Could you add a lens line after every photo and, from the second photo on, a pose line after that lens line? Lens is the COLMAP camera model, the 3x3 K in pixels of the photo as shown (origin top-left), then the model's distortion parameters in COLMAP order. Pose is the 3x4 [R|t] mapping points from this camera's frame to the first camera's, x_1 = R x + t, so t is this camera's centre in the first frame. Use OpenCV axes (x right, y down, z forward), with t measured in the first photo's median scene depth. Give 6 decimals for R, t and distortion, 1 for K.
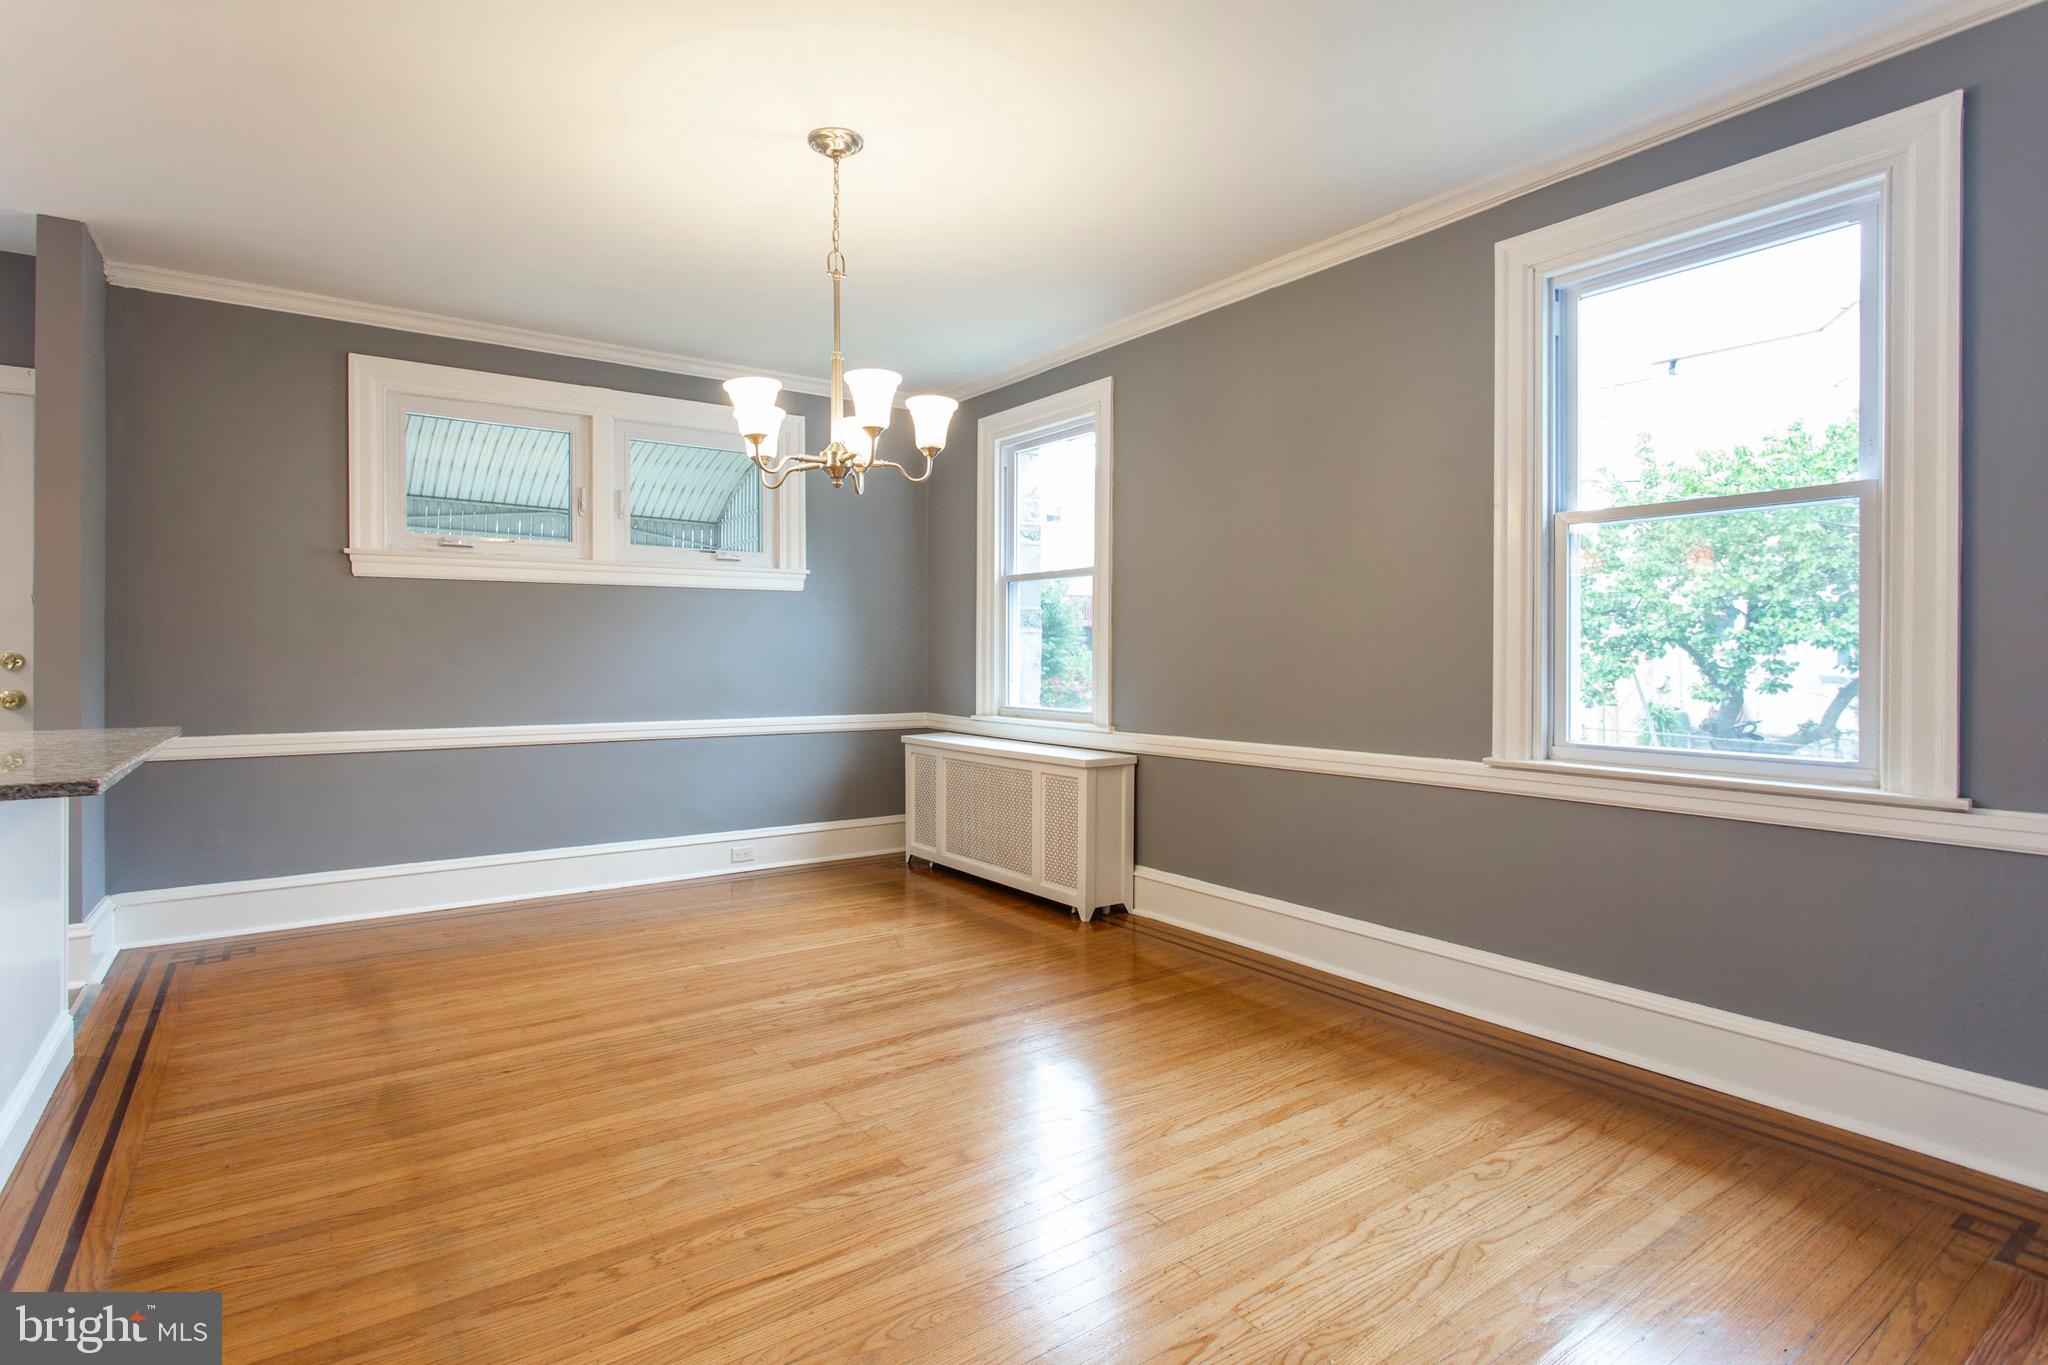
lens RADIAL K [[979.5, 0, 931.2], [0, 979.5, 652.1], [0, 0, 1]] dist [-0.011986, 0.003757]
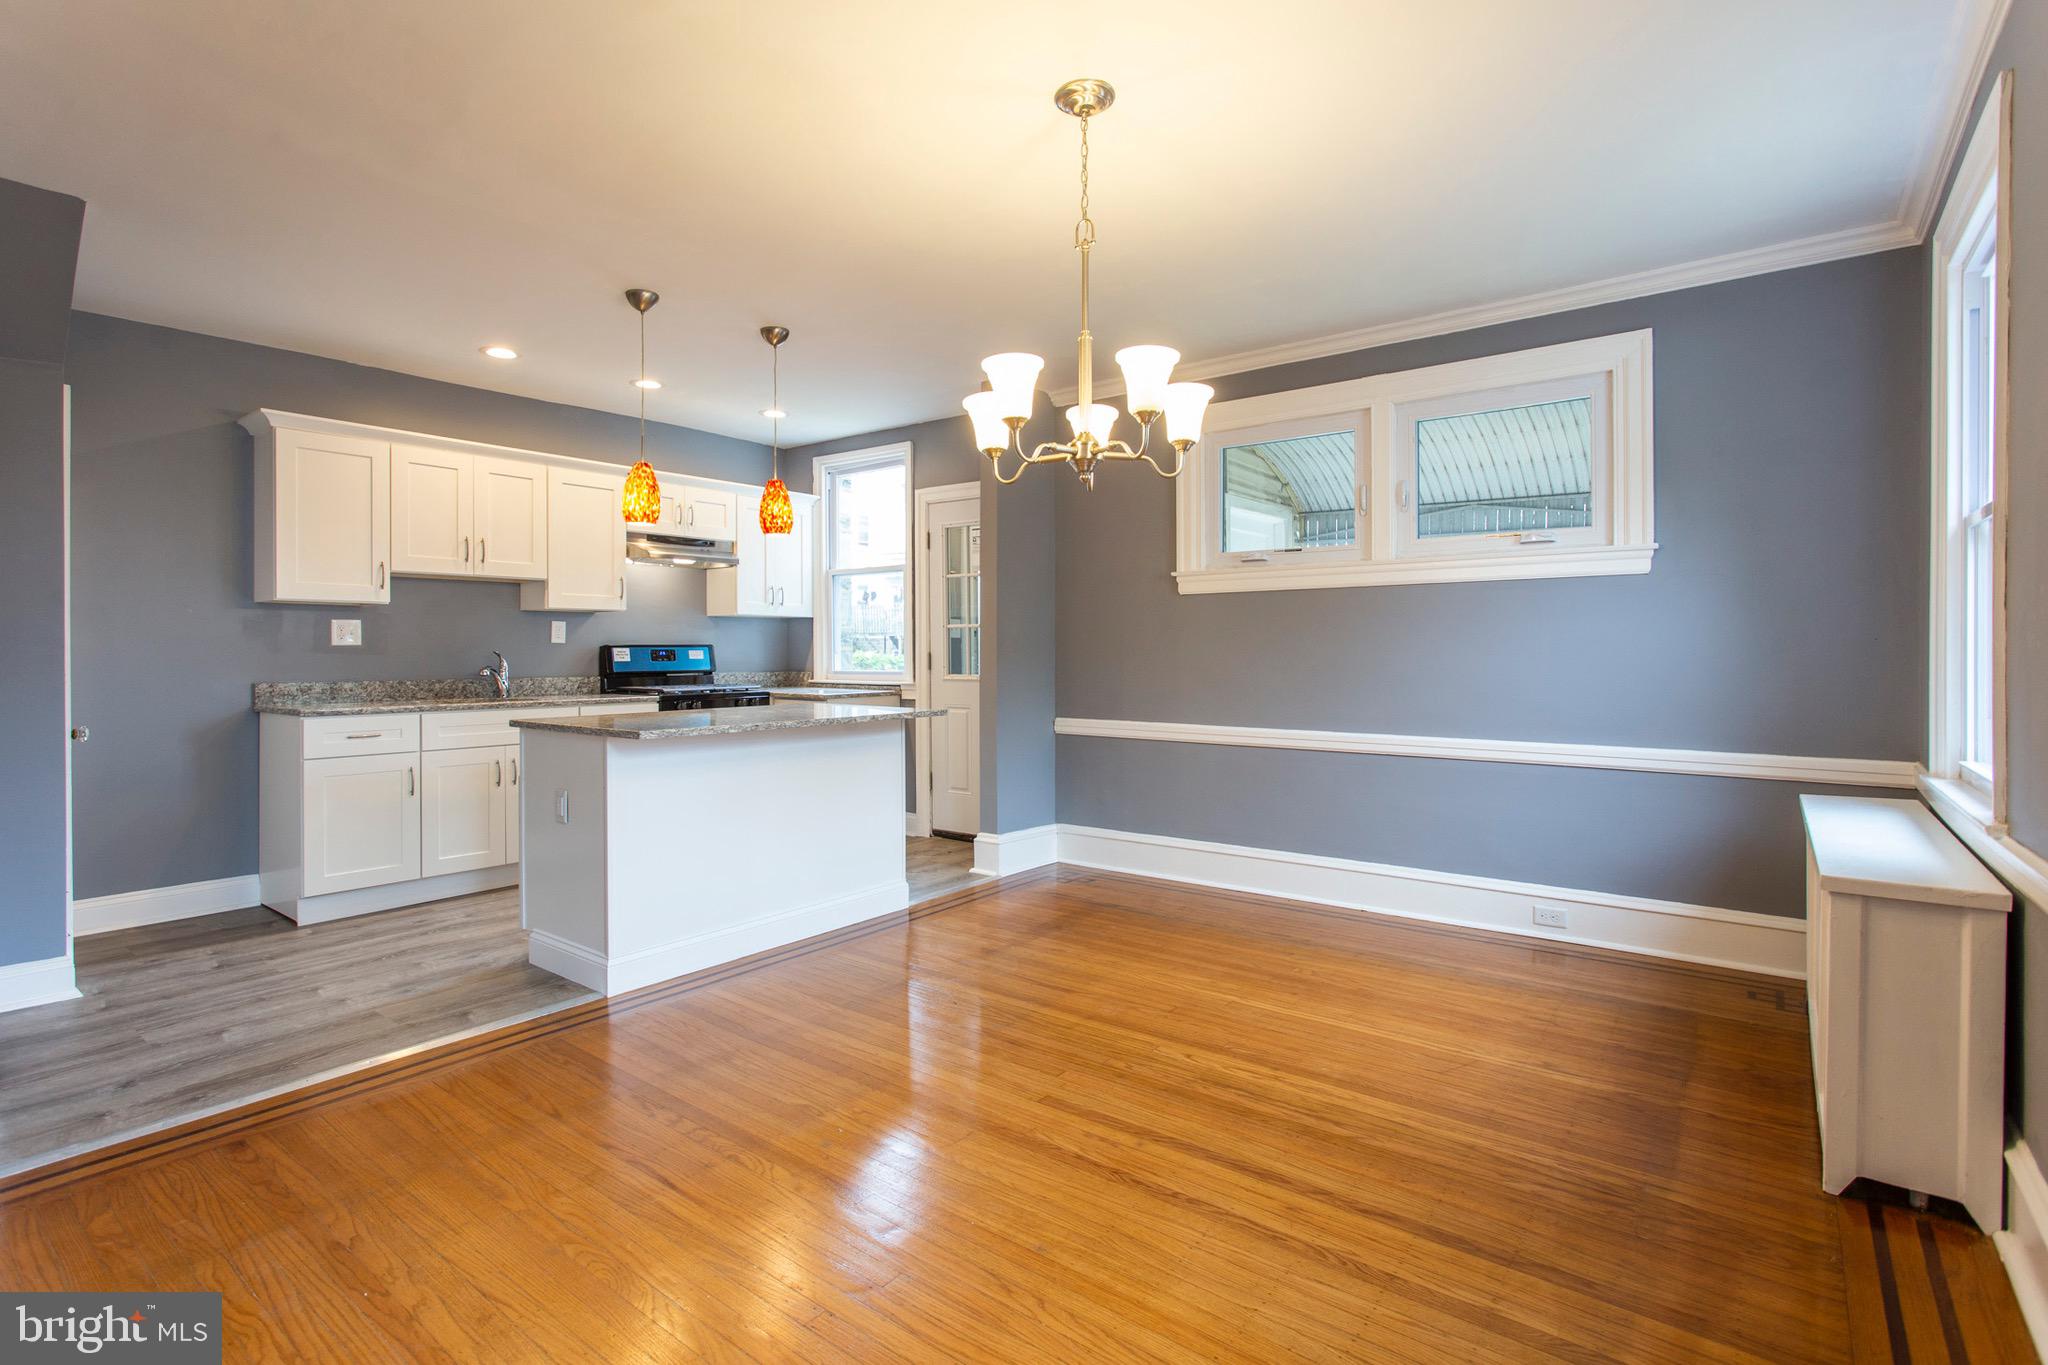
lens RADIAL K [[979.5, 0, 1077.6], [0, 979.5, 684.6], [0, 0, 1]] dist [-0.011986, 0.003757]
pose [[0.353839, 0.033372, -0.934711, 0.480919], [0.005161, 0.999278, 0.037631, -0.013538], [0.935292, -0.018140, 0.353412, 0.442419]]
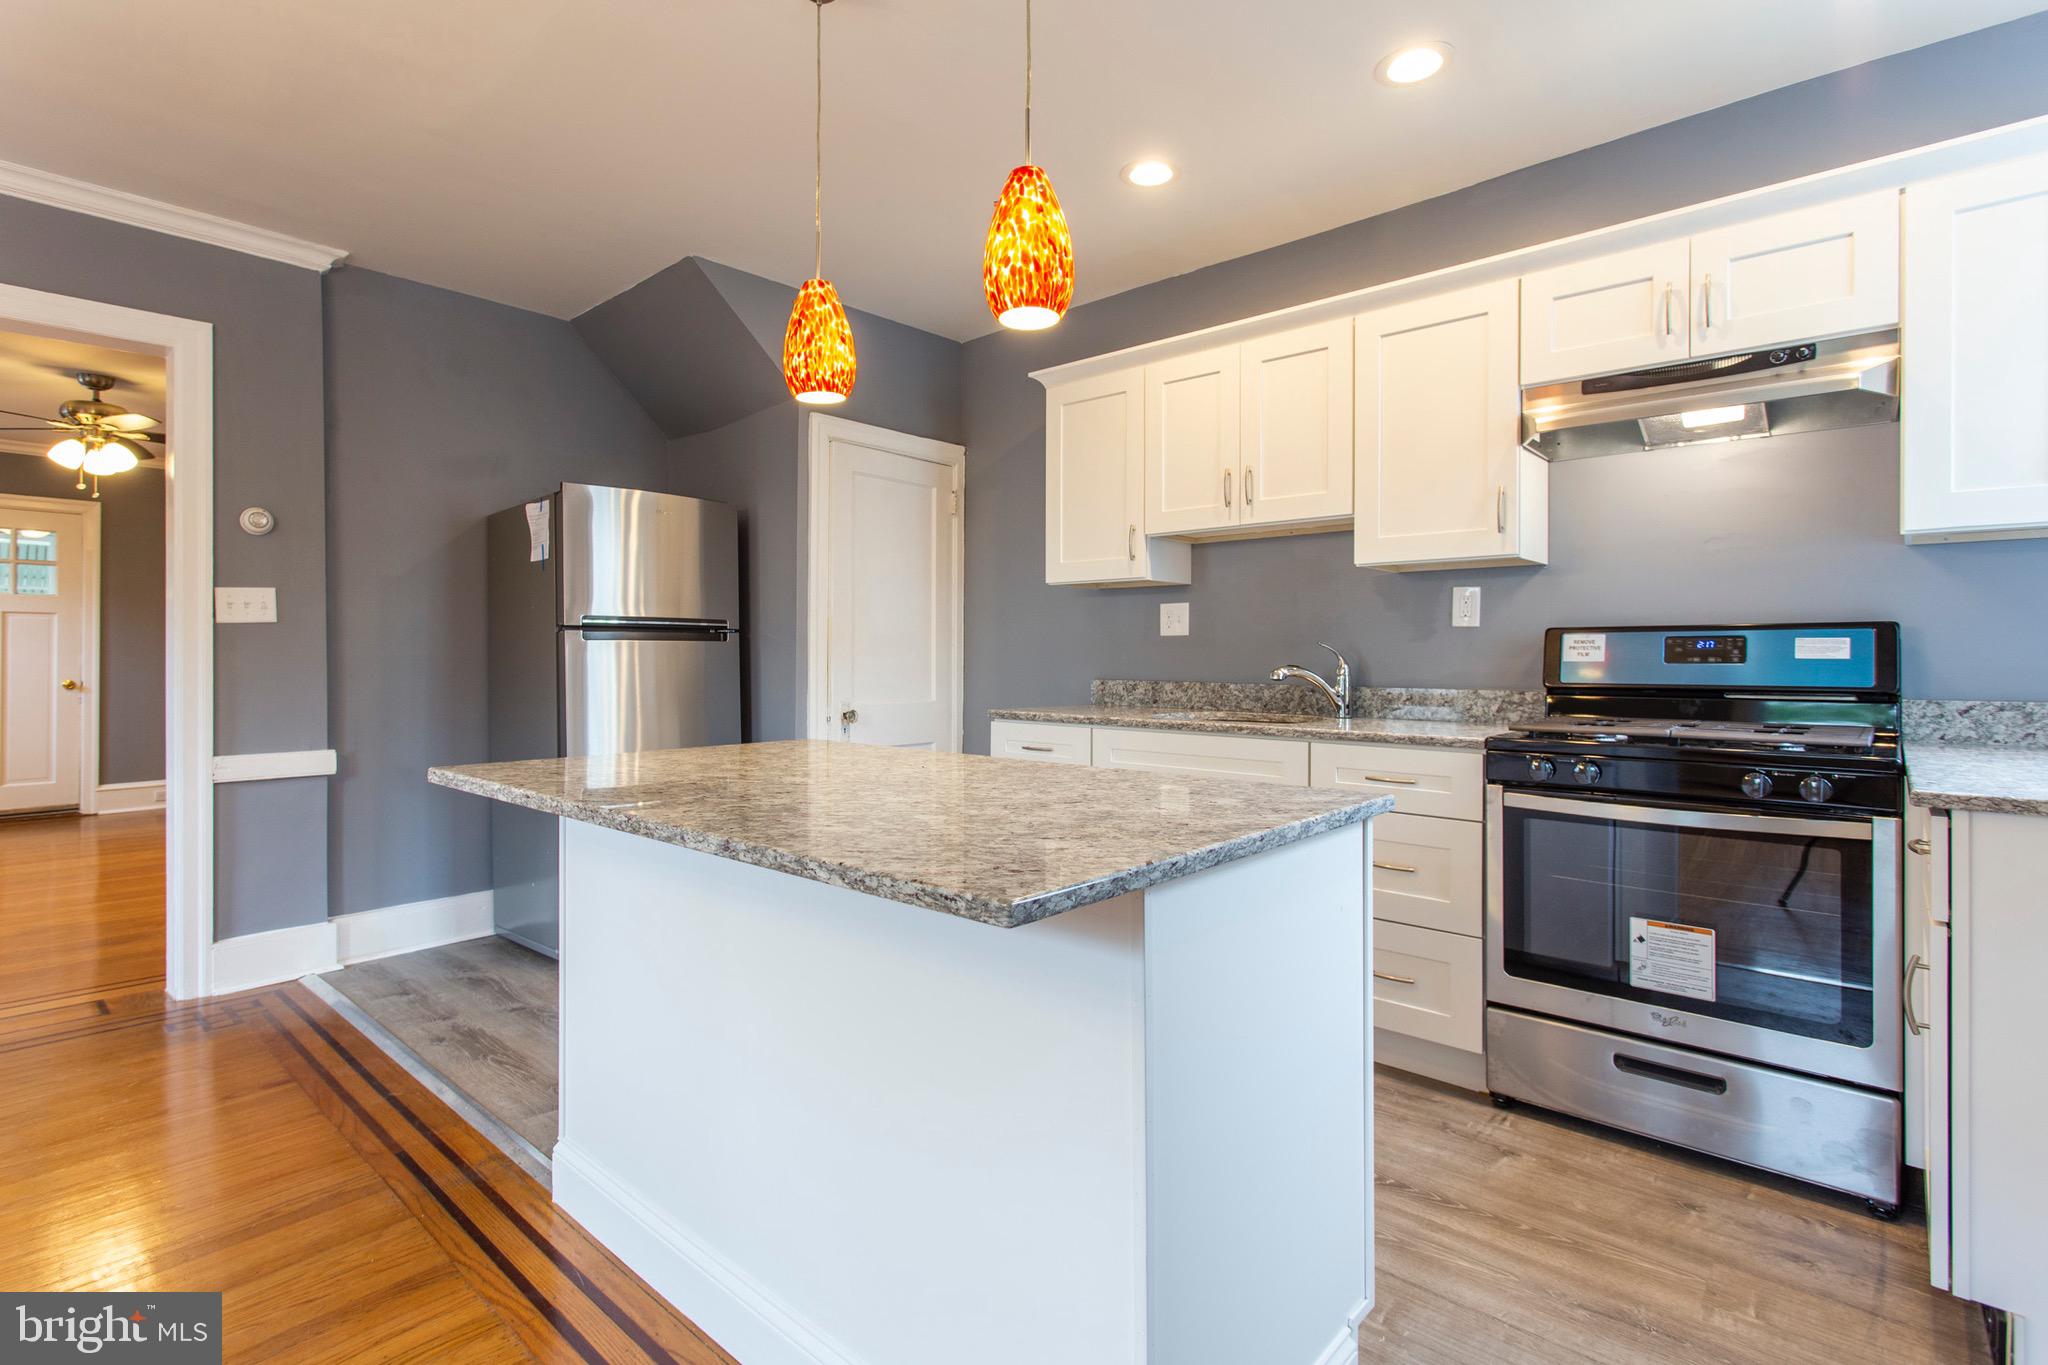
lens RADIAL K [[985.5, 0, 926.8], [0, 985.5, 657.7], [0, 0, 1]] dist [-0.005165, 0.003088]
pose [[-0.976668, -0.004173, -0.214713, -0.452712], [-0.003494, 0.999988, -0.003544, 0.003030], [0.214725, -0.002711, -0.976671, 0.869702]]
